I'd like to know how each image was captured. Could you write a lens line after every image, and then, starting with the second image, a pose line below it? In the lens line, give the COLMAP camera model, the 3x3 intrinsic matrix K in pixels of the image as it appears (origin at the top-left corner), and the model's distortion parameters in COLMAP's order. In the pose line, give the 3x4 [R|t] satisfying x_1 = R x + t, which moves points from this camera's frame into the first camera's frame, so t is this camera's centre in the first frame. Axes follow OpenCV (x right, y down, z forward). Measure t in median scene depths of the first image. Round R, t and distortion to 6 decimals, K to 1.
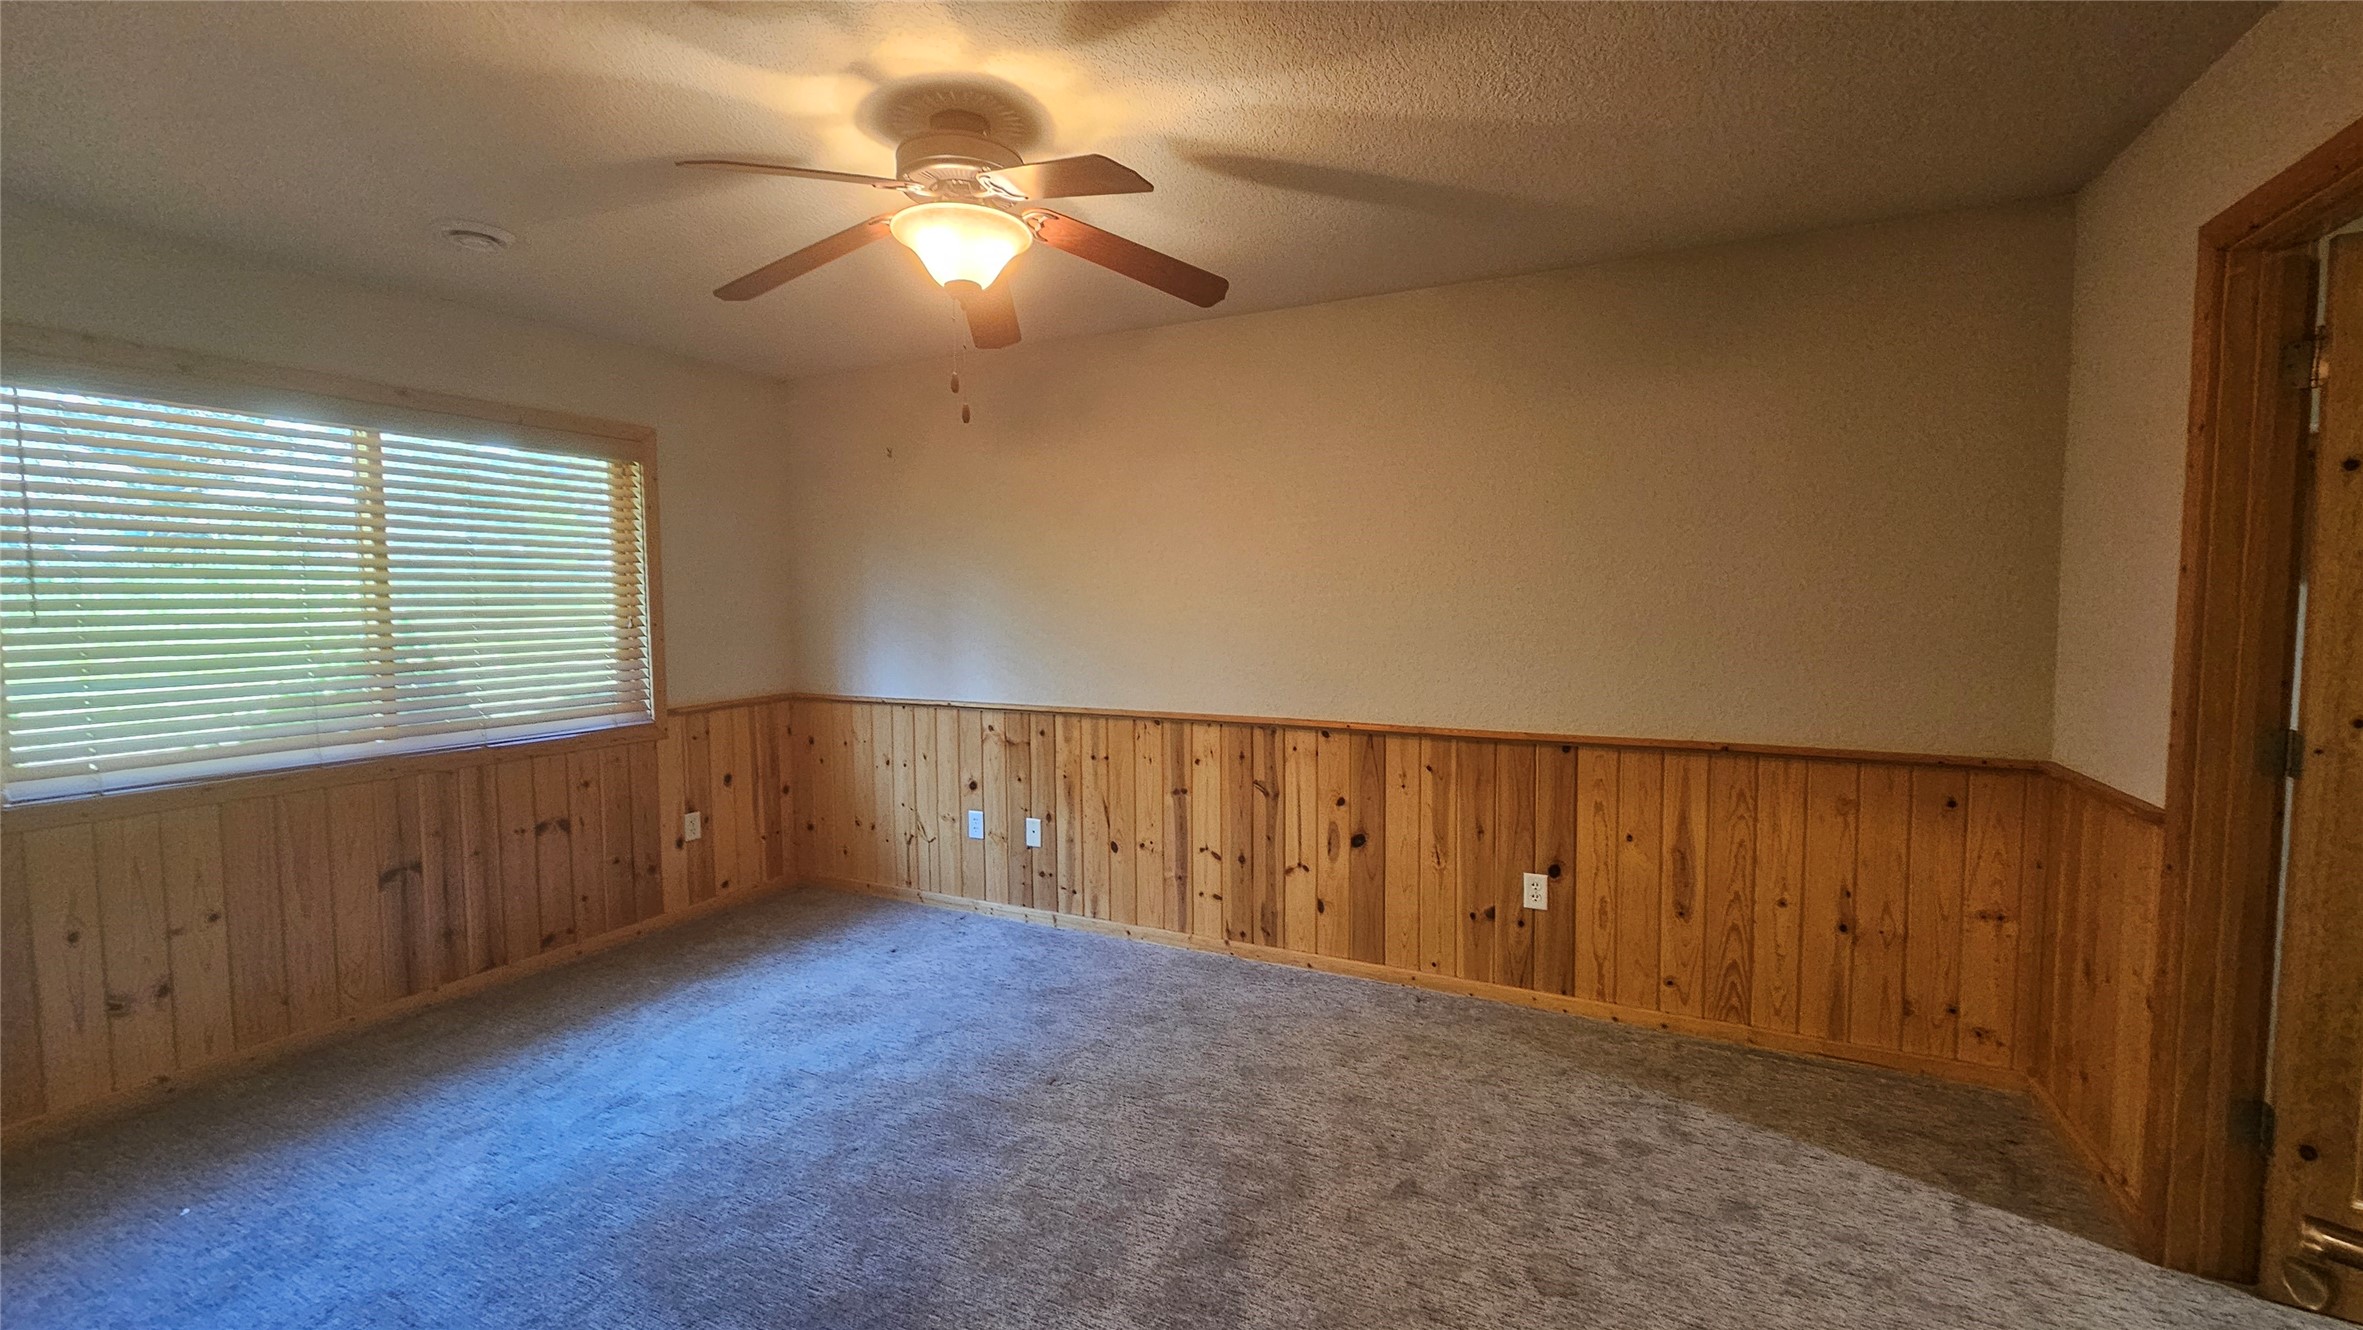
lens RADIAL K [[970.4, 0, 1177.0], [0, 970.4, 666.7], [0, 0, 1]] dist [0.000478, 0.000746]
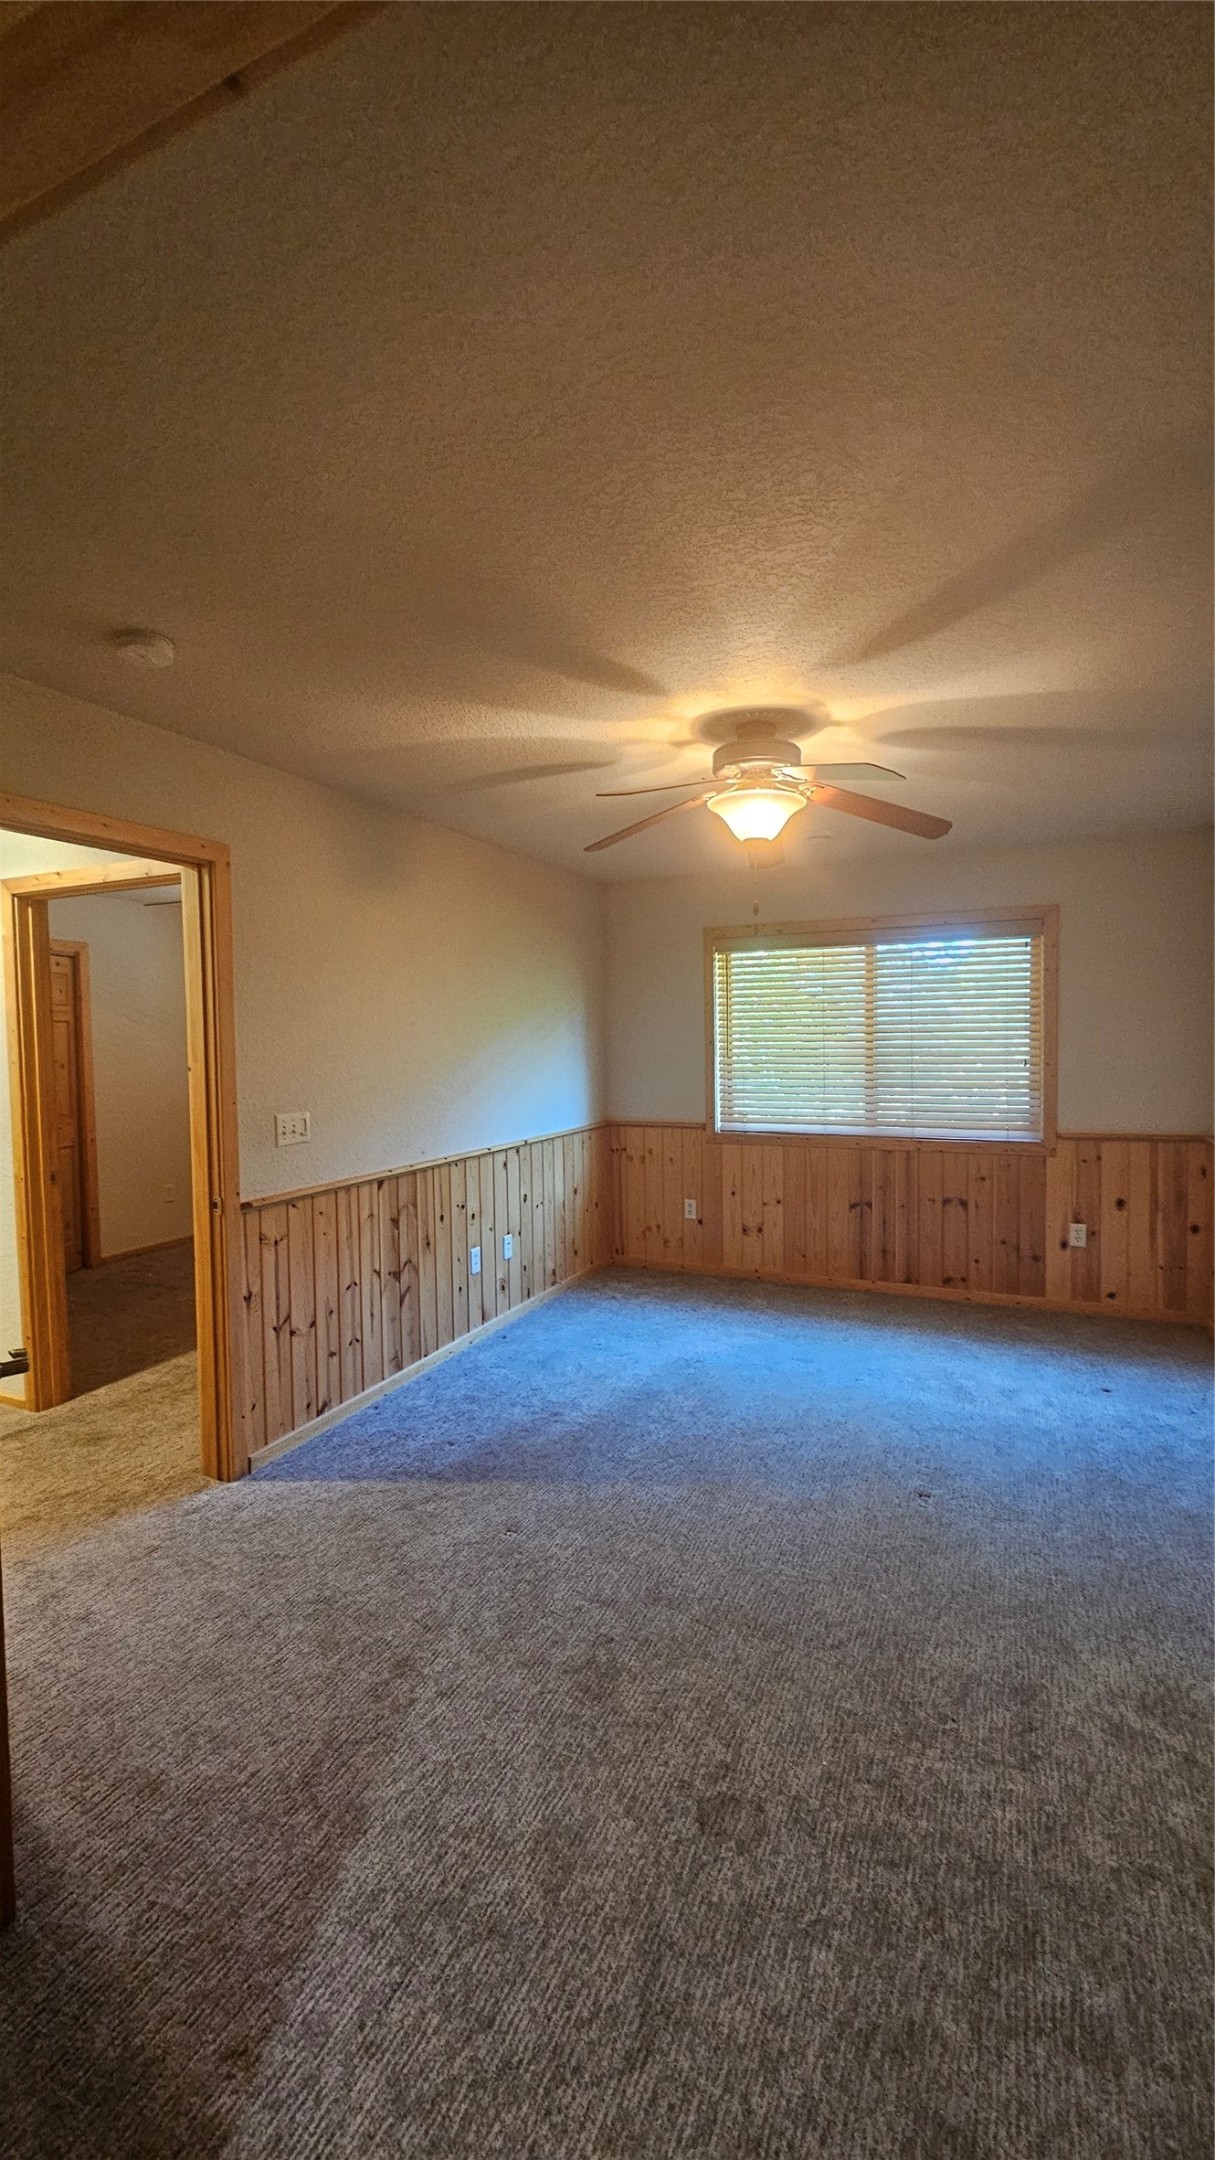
lens RADIAL K [[875.2, 0, 600.8], [0, 875.2, 1073.3], [0, 0, 1]] dist [-0.000492, -0.000257]
pose [[0.023748, 0.047572, -0.998585, 0.590050], [-0.056669, 0.997325, 0.046164, -0.052412], [0.998111, 0.055492, 0.026380, 0.416206]]
